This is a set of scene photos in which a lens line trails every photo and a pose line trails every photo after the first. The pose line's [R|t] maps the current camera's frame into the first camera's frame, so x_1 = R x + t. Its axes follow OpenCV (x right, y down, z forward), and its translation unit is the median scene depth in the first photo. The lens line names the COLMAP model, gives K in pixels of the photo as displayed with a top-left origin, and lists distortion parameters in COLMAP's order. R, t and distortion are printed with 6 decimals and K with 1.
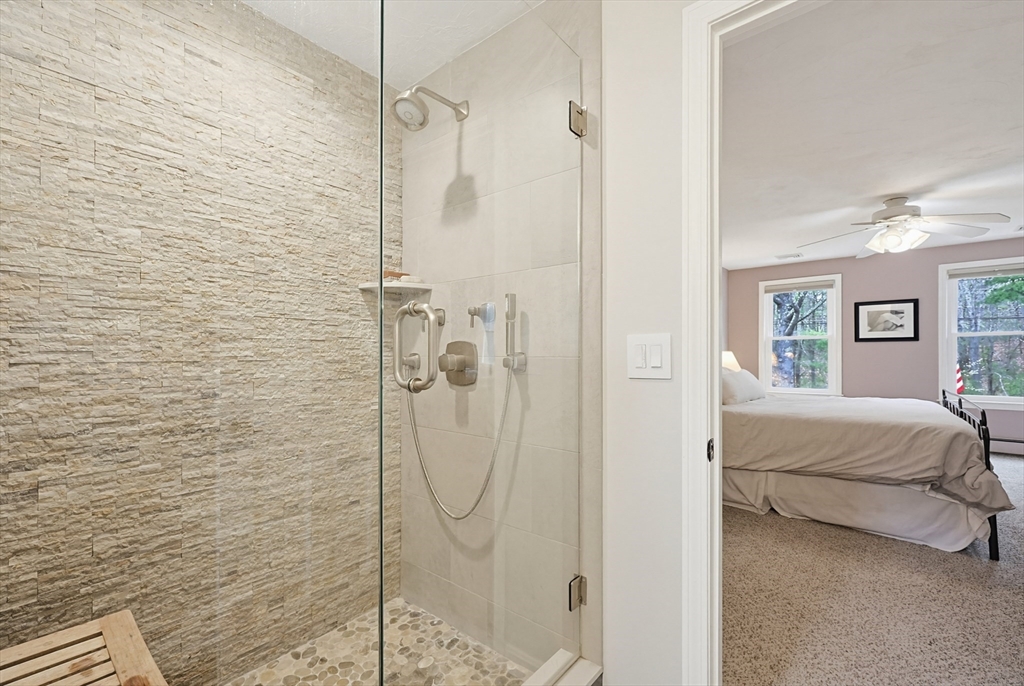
lens RADIAL K [[441.3, 0, 512.4], [0, 441.3, 351.0], [0, 0, 1]] dist [0.002237, -0.002330]
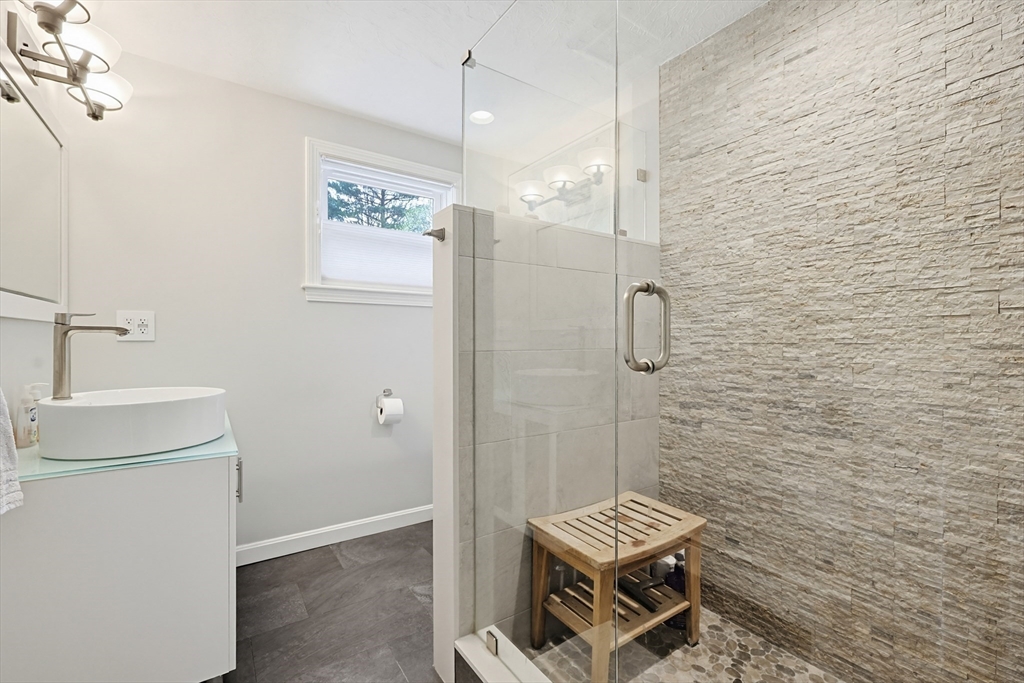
lens RADIAL K [[441.3, 0, 513.3], [0, 441.3, 338.8], [0, 0, 1]] dist [0.002237, -0.002330]
pose [[-0.266770, -0.002232, -0.963758, 0.501038], [0.007532, 0.999962, -0.004401, 0.012164], [0.963731, -0.008433, -0.266743, 0.618686]]
